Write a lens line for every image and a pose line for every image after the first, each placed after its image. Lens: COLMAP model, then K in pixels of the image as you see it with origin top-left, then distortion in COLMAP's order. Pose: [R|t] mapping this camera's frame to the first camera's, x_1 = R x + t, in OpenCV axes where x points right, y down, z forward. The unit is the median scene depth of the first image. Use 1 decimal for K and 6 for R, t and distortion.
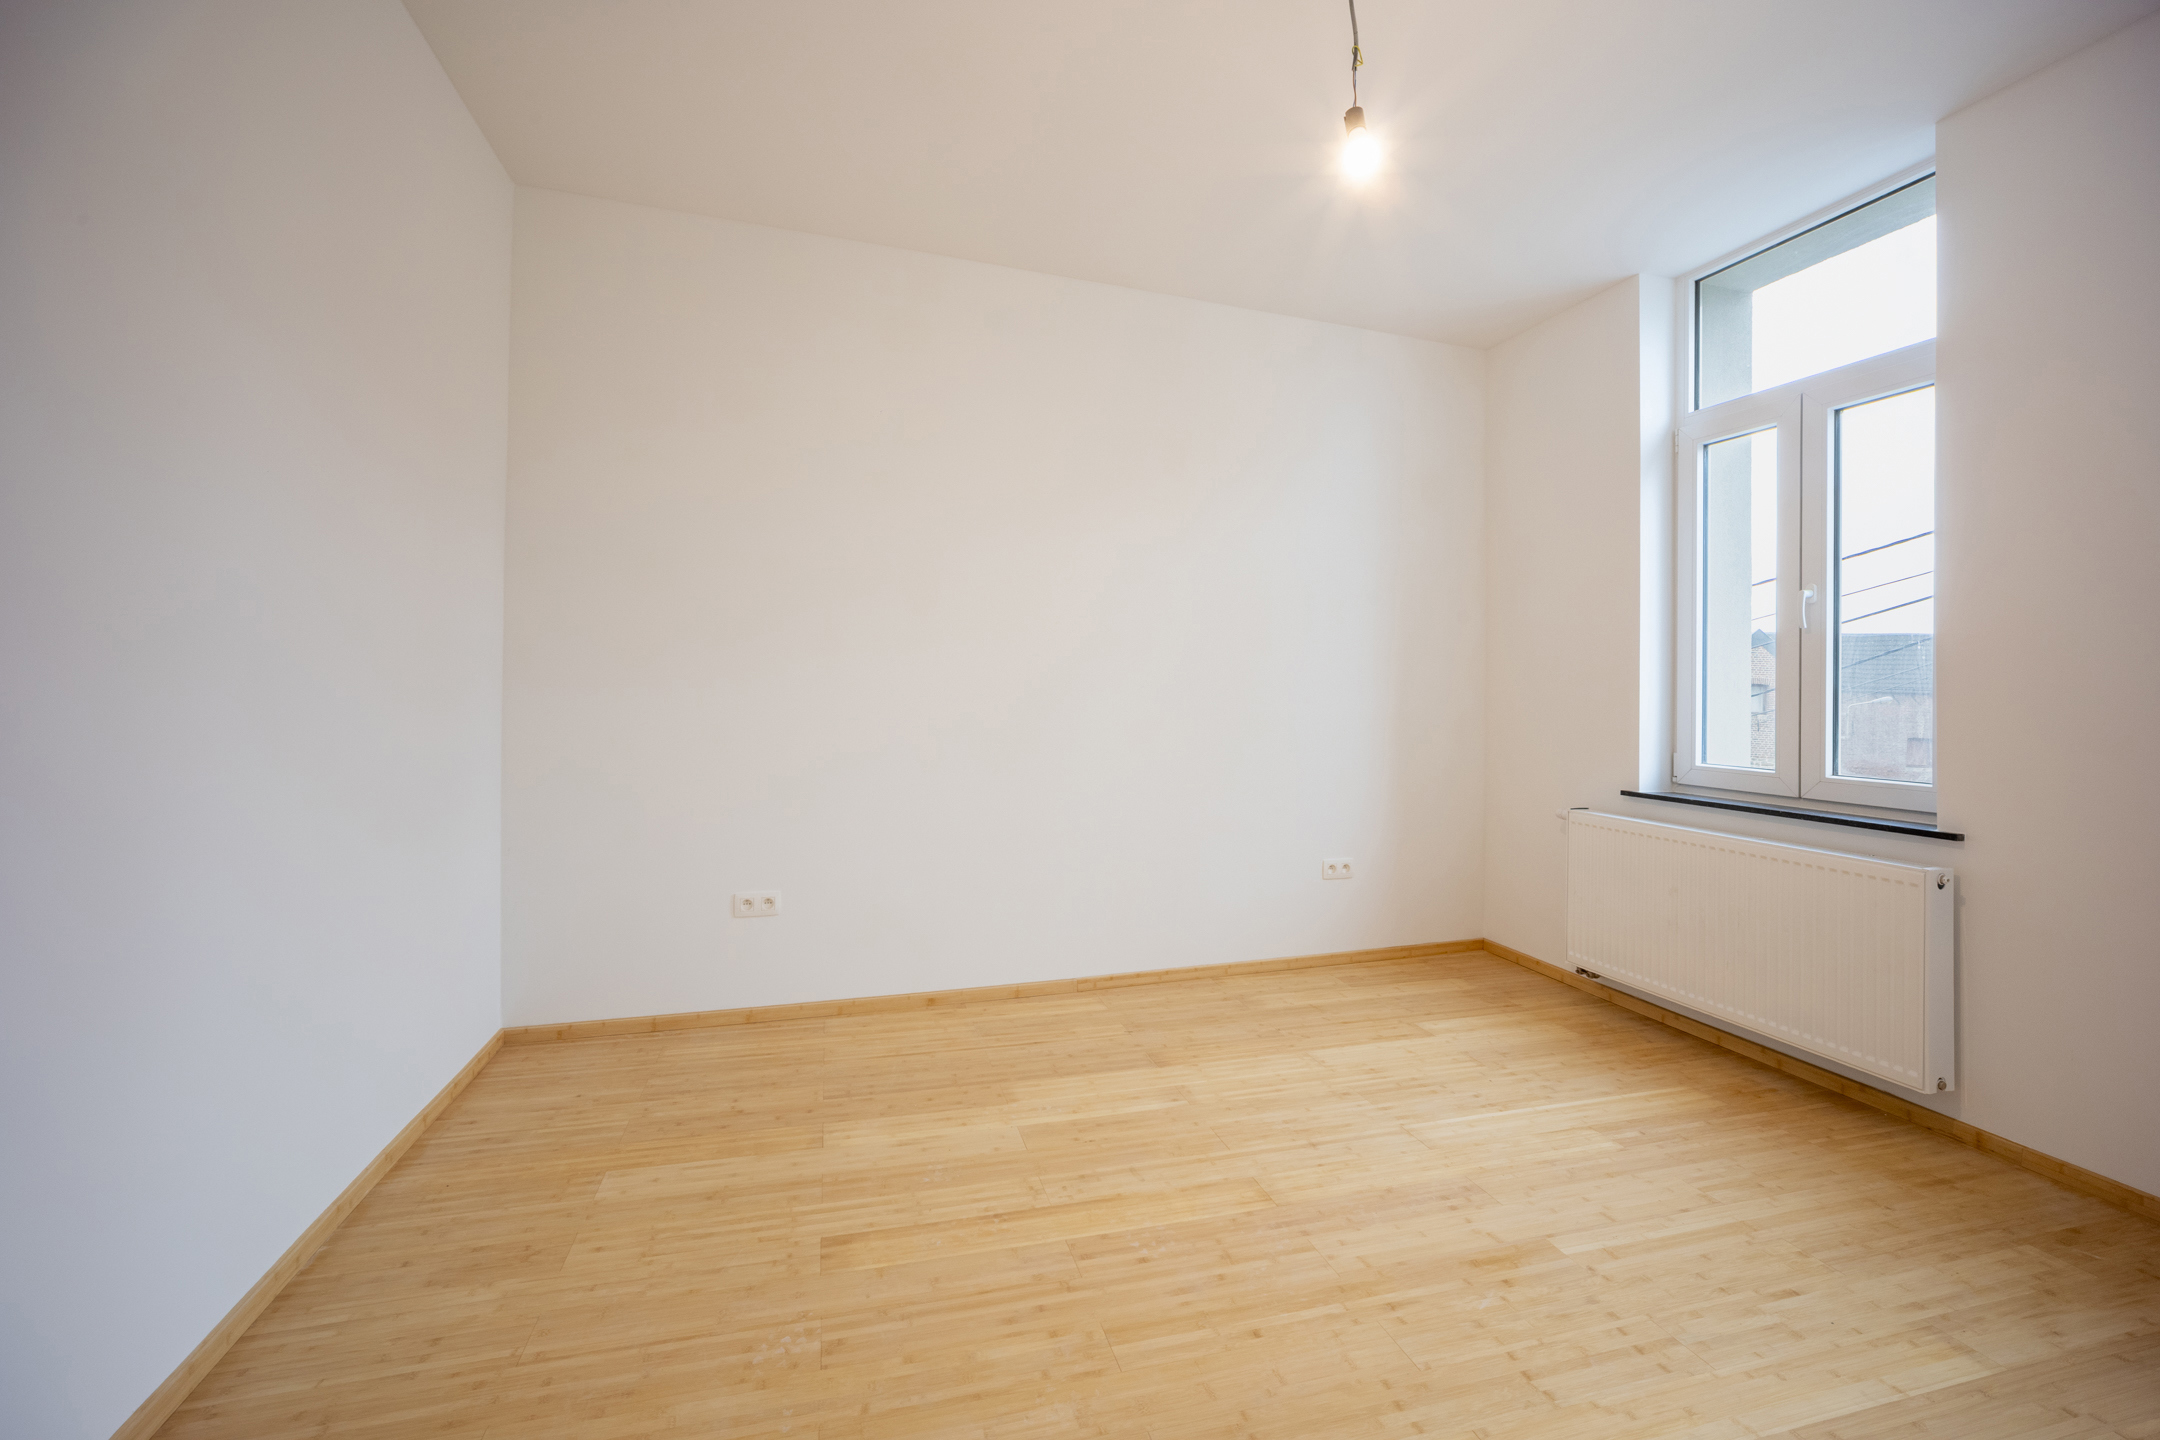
lens RADIAL K [[912.3, 0, 1076.4], [0, 912.3, 679.2], [0, 0, 1]] dist [-0.020943, 0.008726]
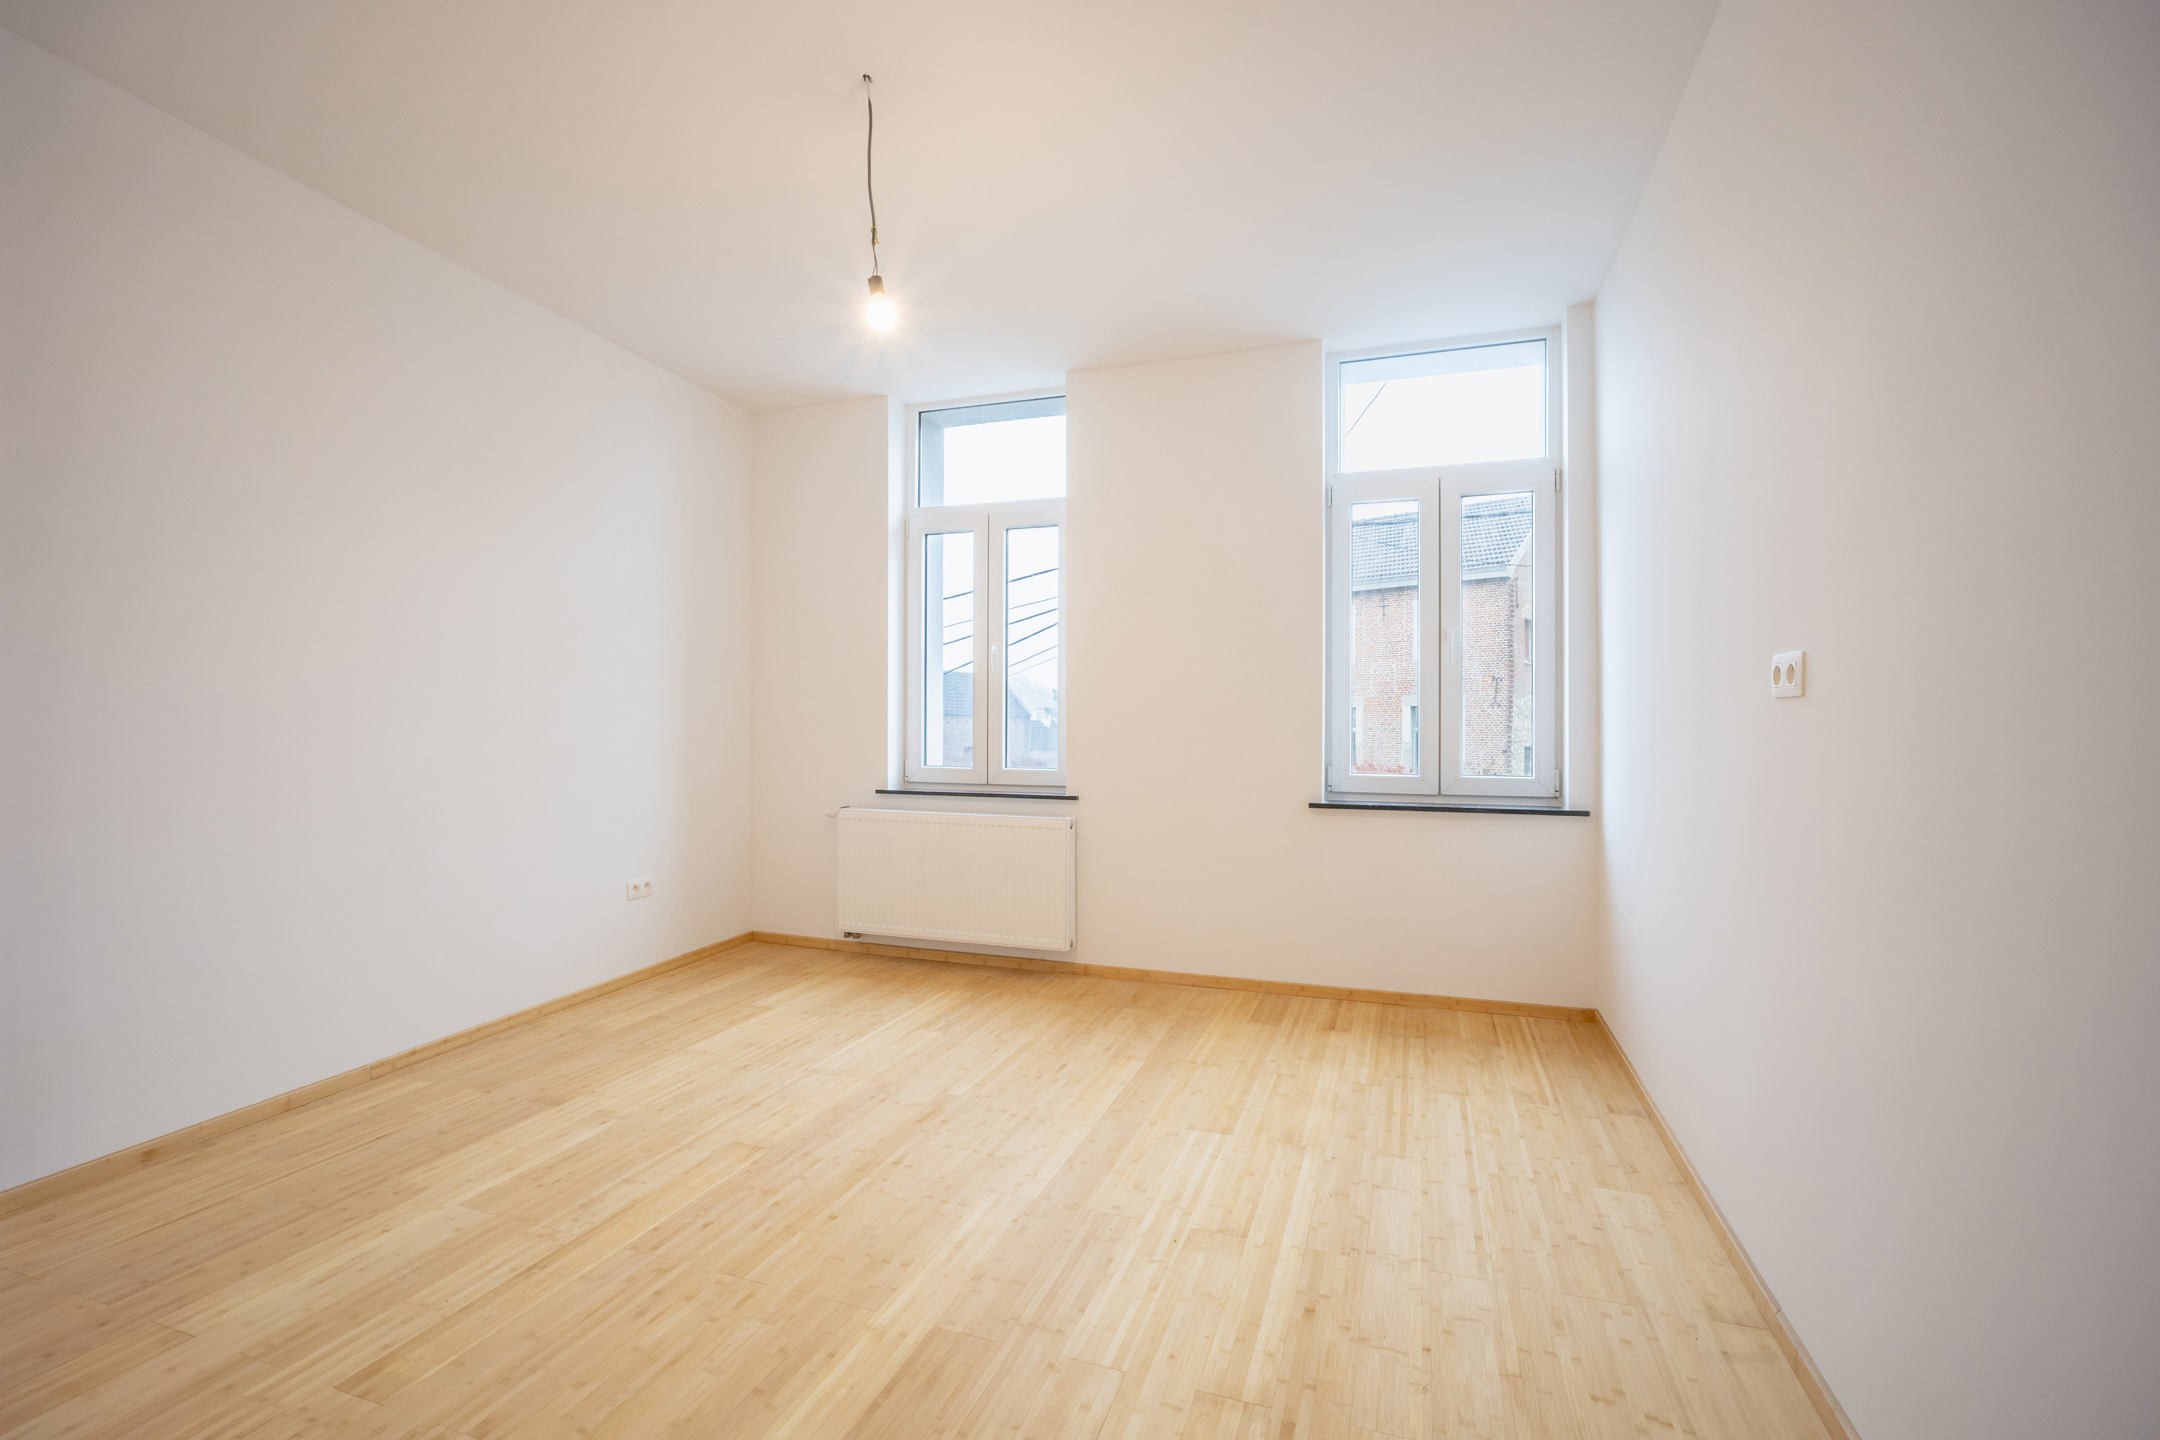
lens RADIAL K [[981.2, 0, 1080.0], [0, 981.2, 720.0], [0, 0, 1]] dist [-0.021182, 0.012449]
pose [[0.556910, -0.011224, 0.830497, -0.515716], [-0.005568, 0.999836, 0.017246, -0.004929], [-0.830554, -0.014229, 0.556756, -0.035760]]
